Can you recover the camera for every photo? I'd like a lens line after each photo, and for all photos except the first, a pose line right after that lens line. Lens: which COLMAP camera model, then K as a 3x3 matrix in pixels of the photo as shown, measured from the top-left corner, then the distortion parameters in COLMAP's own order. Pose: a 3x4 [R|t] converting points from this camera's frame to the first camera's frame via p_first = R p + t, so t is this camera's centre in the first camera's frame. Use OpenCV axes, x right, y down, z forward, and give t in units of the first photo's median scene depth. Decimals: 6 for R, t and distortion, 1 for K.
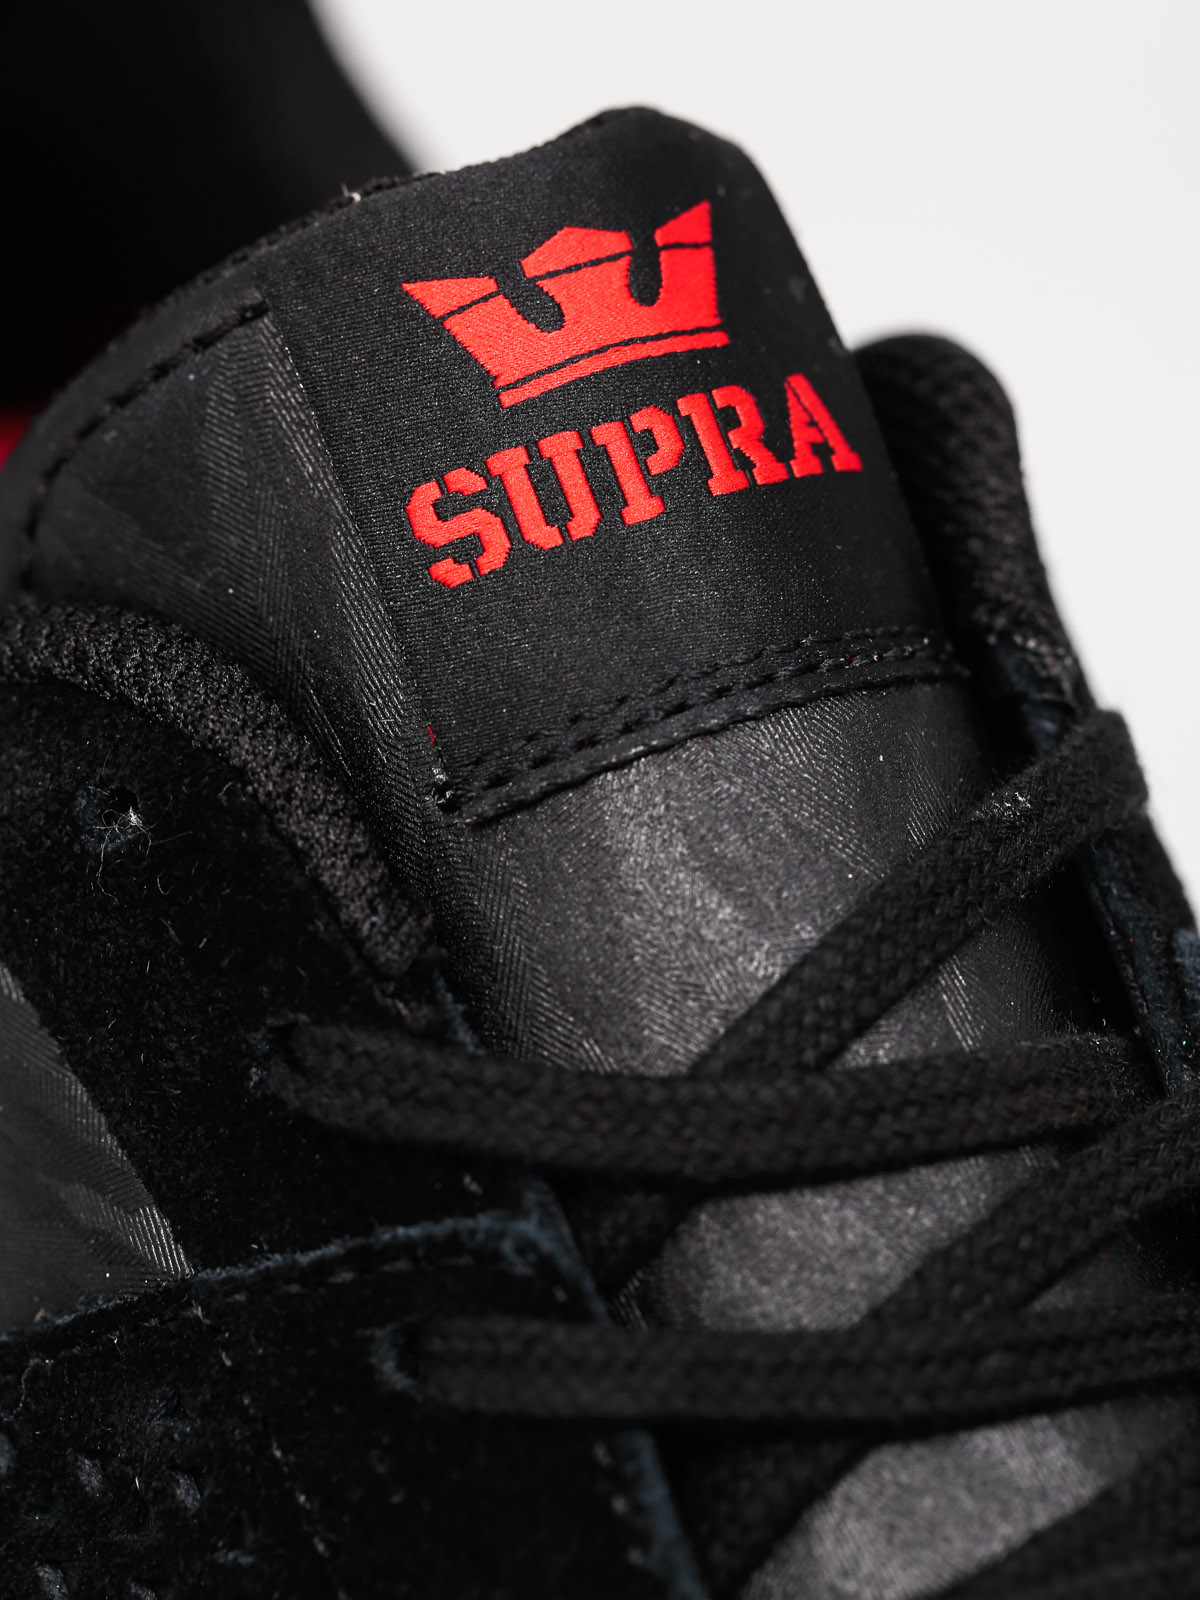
lens RADIAL K [[5866.8, 0, 600.0], [0, 5866.8, 800.0], [0, 0, 1]] dist [1.099257, -0.623520]
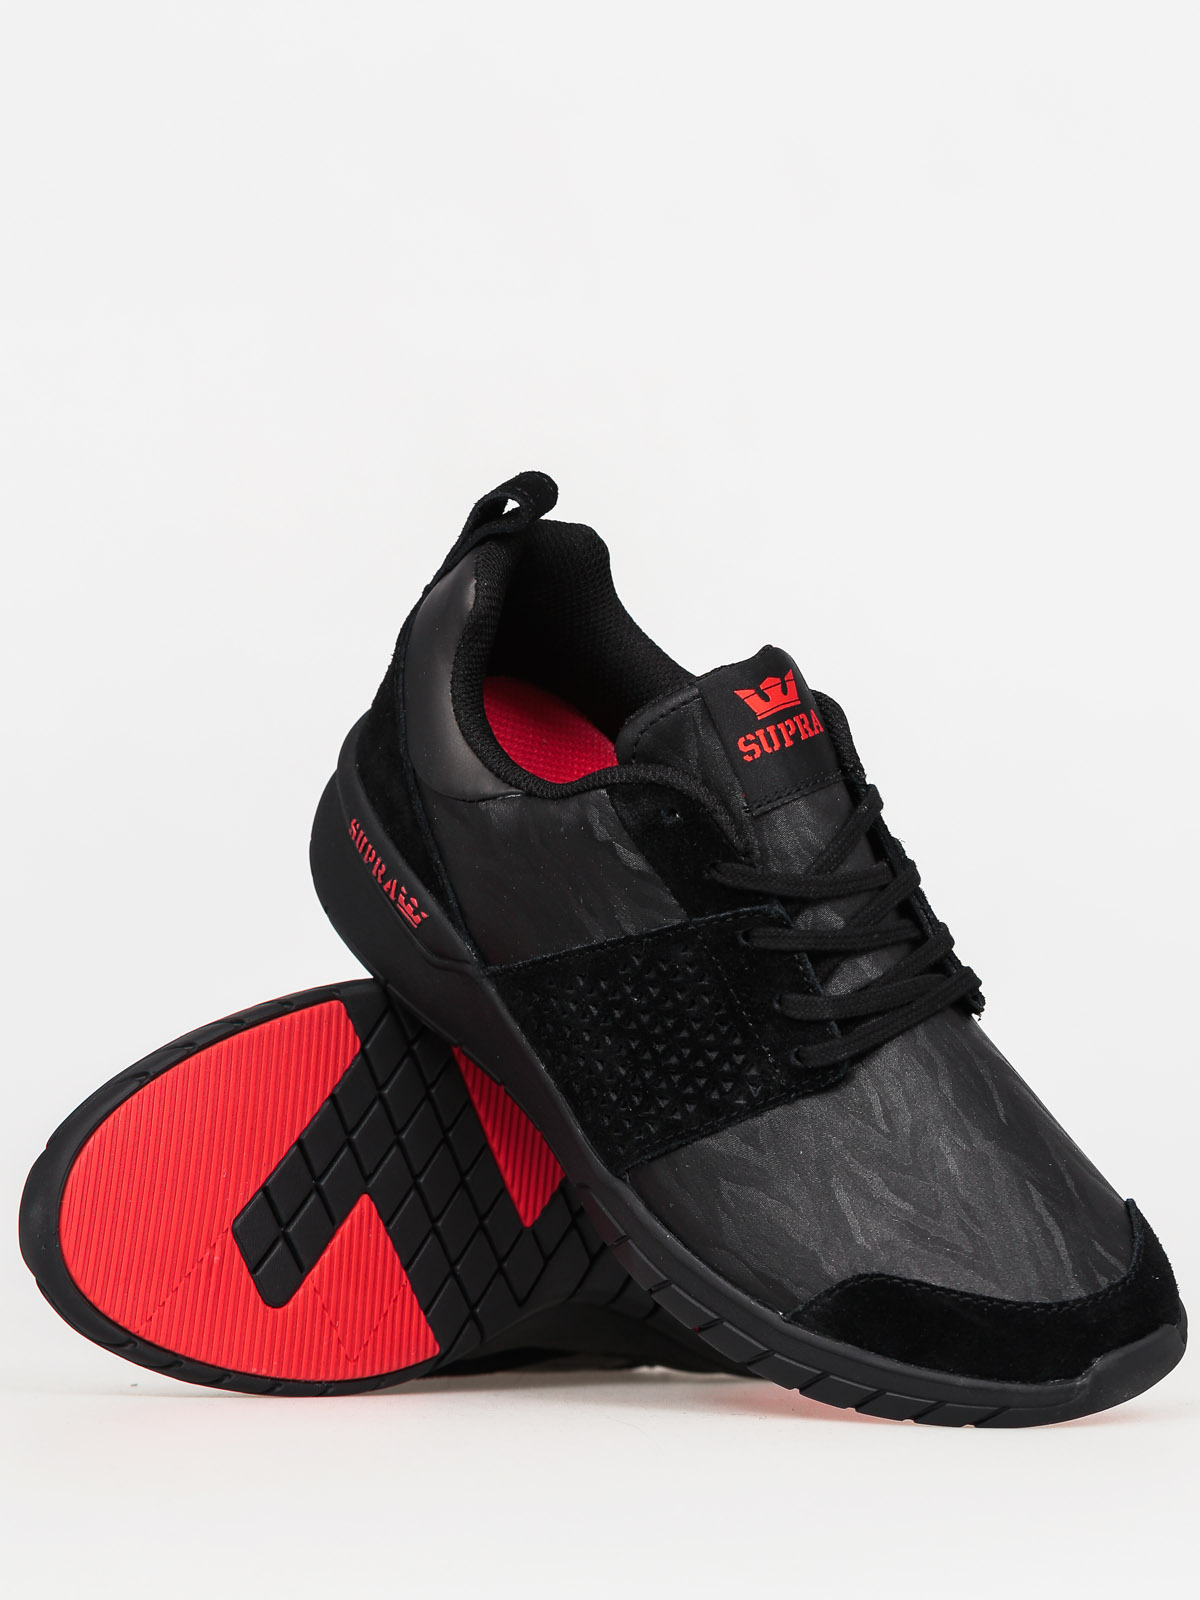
lens RADIAL K [[5866.8, 0, 600.0], [0, 5866.8, 800.0], [0, 0, 1]] dist [1.099257, -0.623520]
pose [[0.961470, 0.000304, 0.274909, -1.318333], [-0.008914, 0.999508, 0.030072, -0.137066], [-0.274765, -0.031364, 0.961000, -3.124772]]
